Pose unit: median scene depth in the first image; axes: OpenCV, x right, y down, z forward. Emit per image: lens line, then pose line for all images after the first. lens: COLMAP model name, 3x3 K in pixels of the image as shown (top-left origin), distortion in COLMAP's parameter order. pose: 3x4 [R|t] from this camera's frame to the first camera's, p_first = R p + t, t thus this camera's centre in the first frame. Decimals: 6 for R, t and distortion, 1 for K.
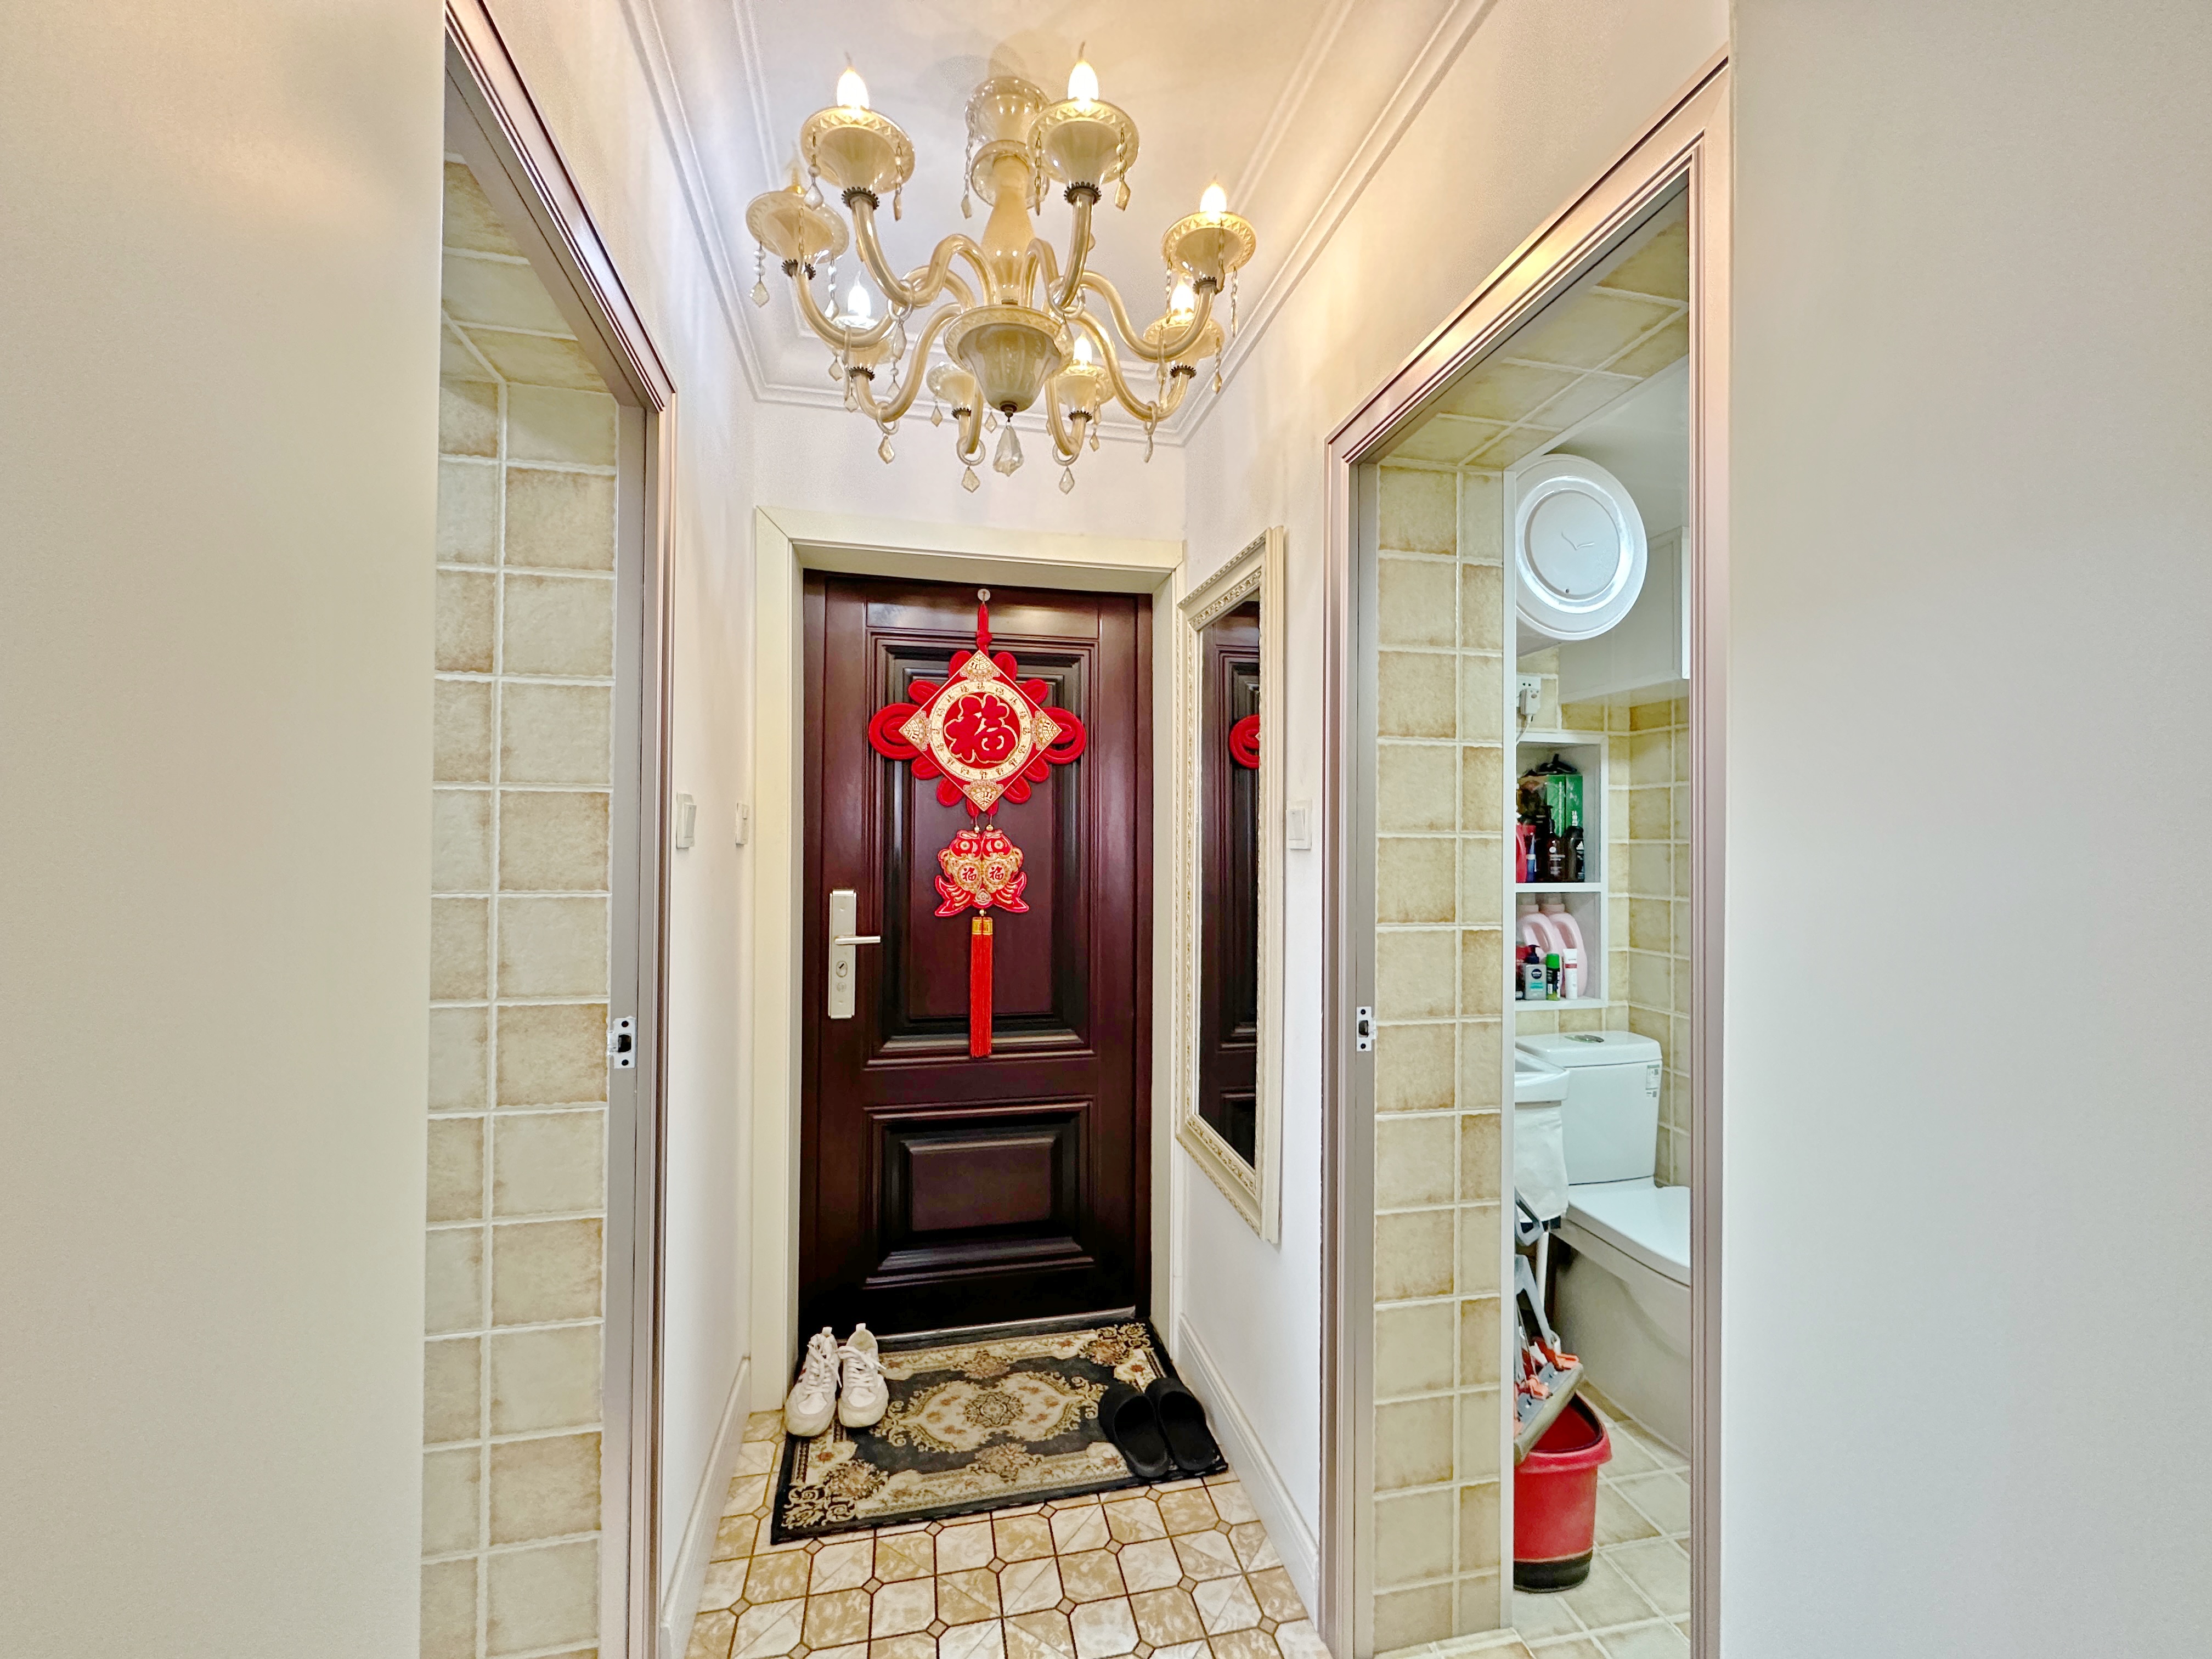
lens RADIAL K [[881.2, 0, 1107.2], [0, 881.2, 829.2], [0, 0, 1]] dist [0.000111, 0.000029]
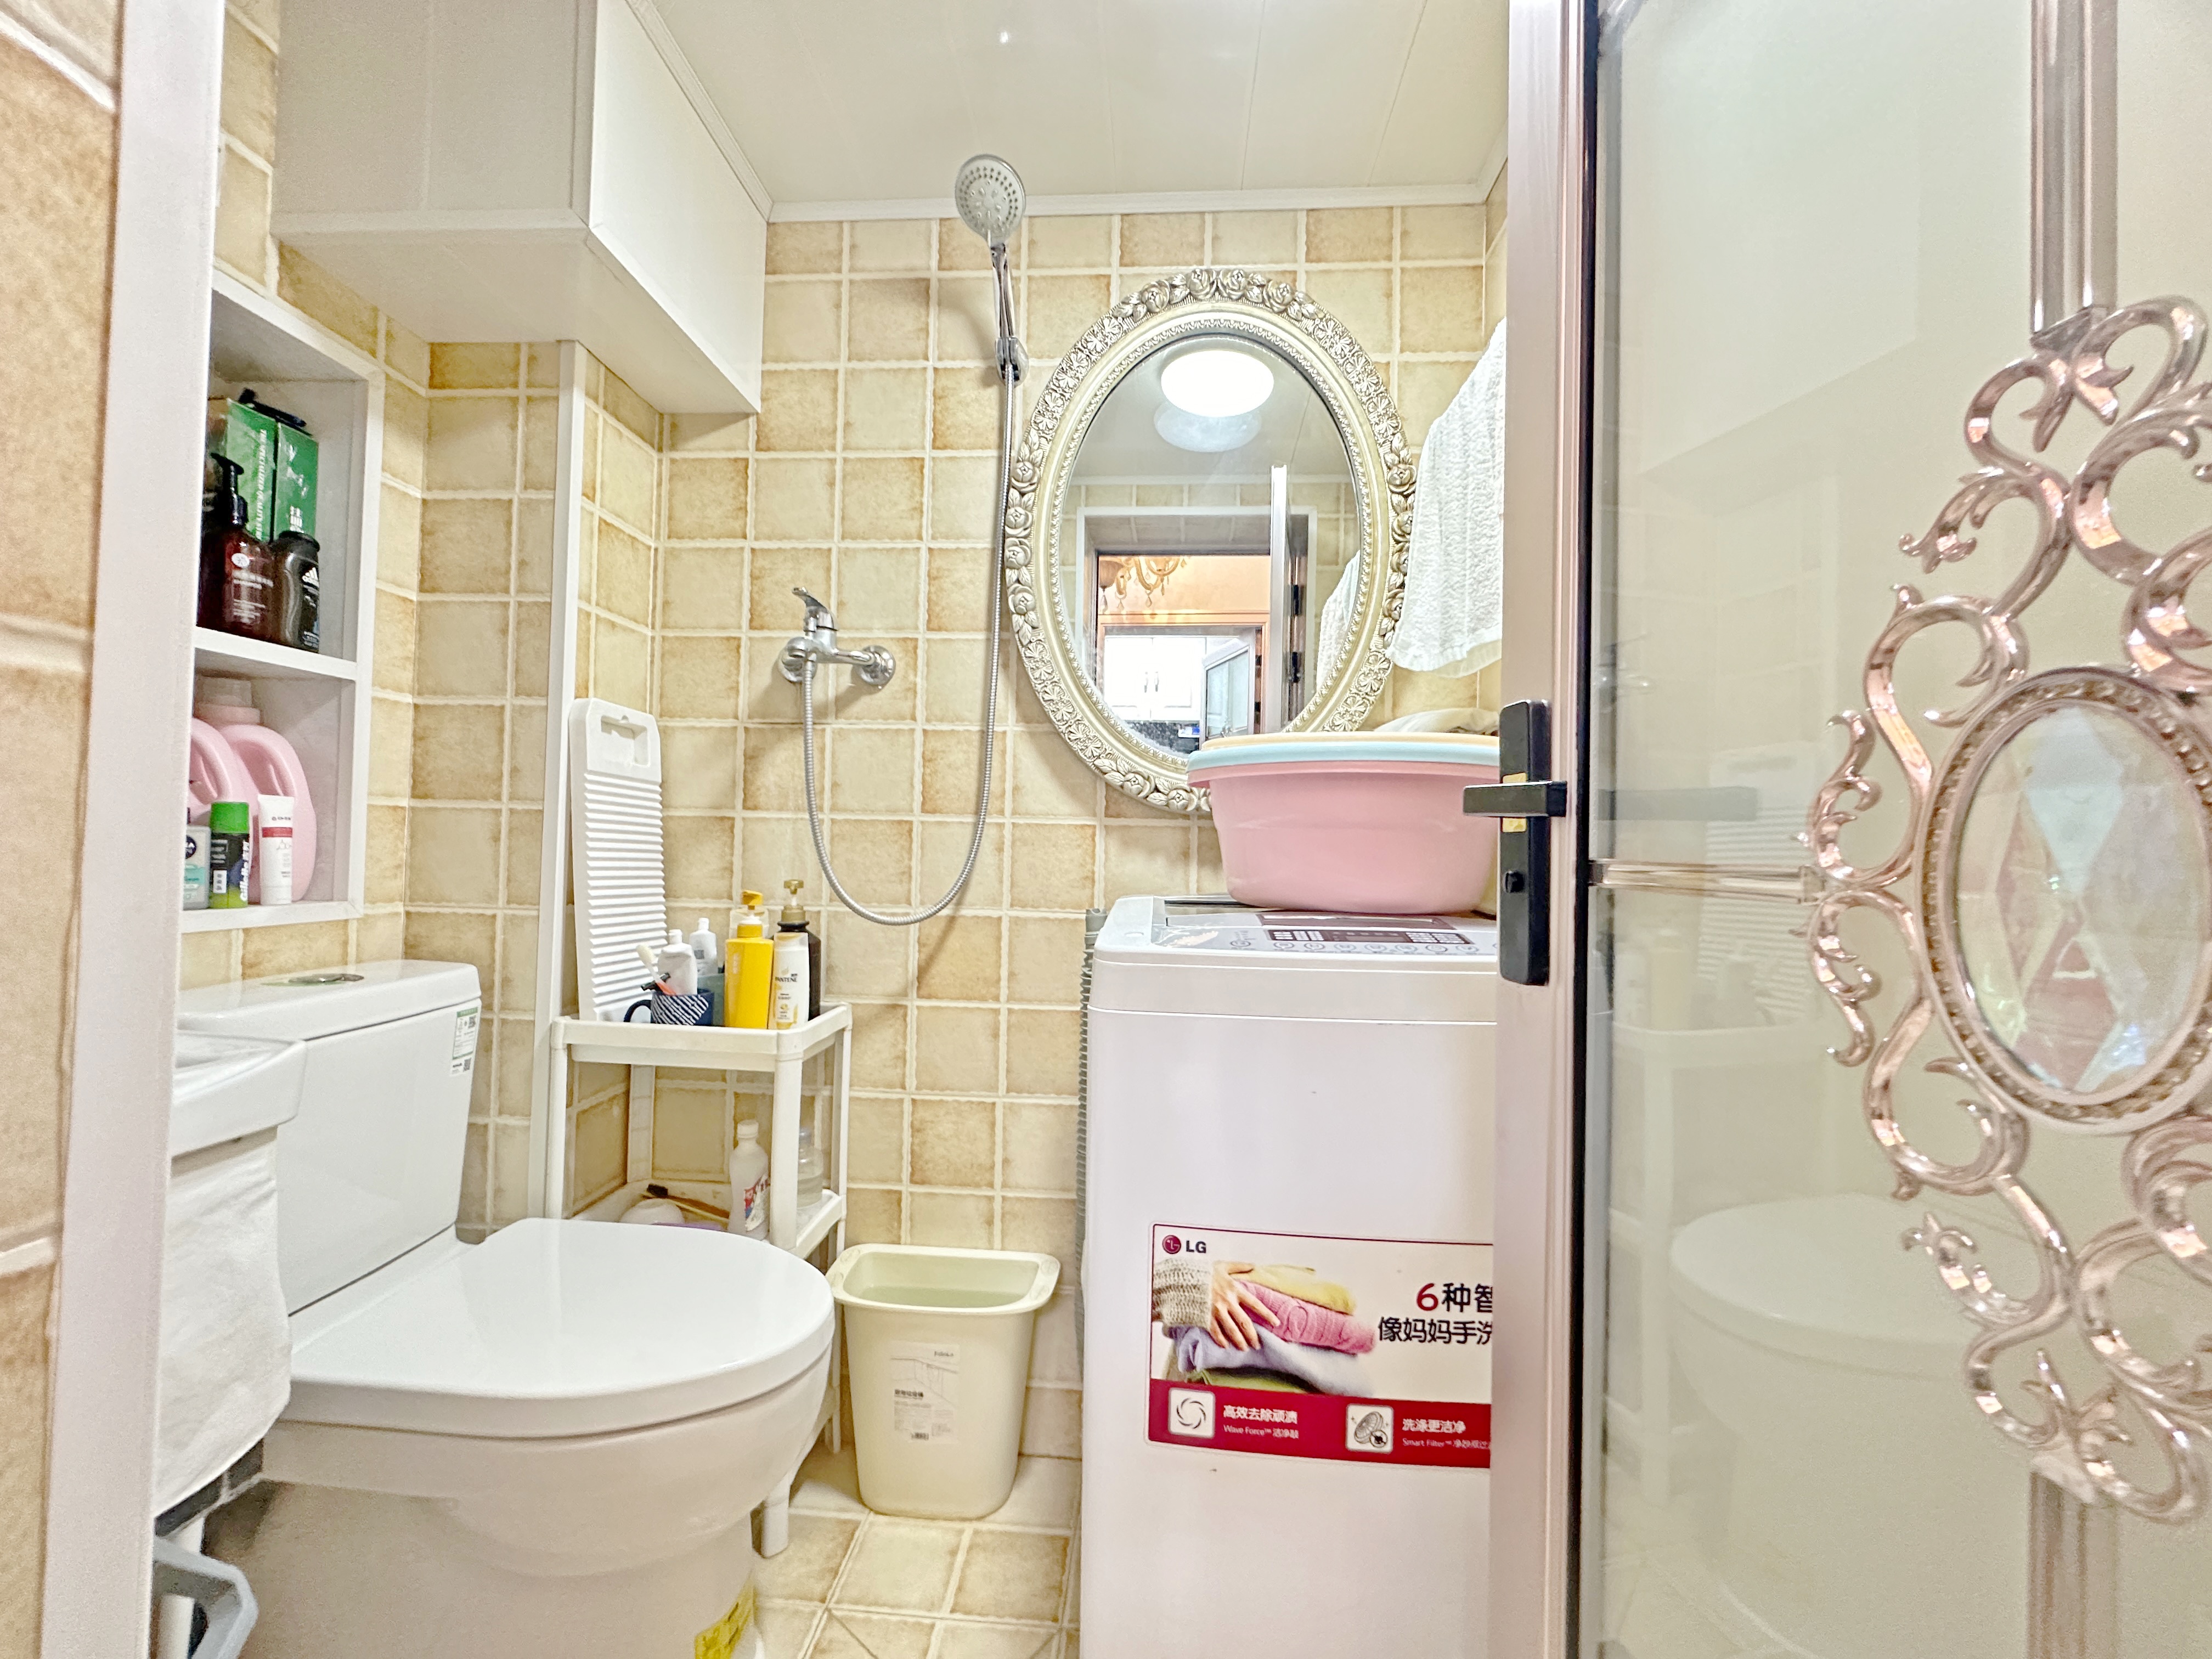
lens RADIAL K [[881.2, 0, 1112.4], [0, 881.2, 829.8], [0, 0, 1]] dist [0.000111, 0.000029]
pose [[0.263653, 0.020406, 0.964402, 0.203453], [-0.032085, 0.999409, -0.012375, 0.146287], [-0.964084, -0.027680, 0.264152, 0.468194]]
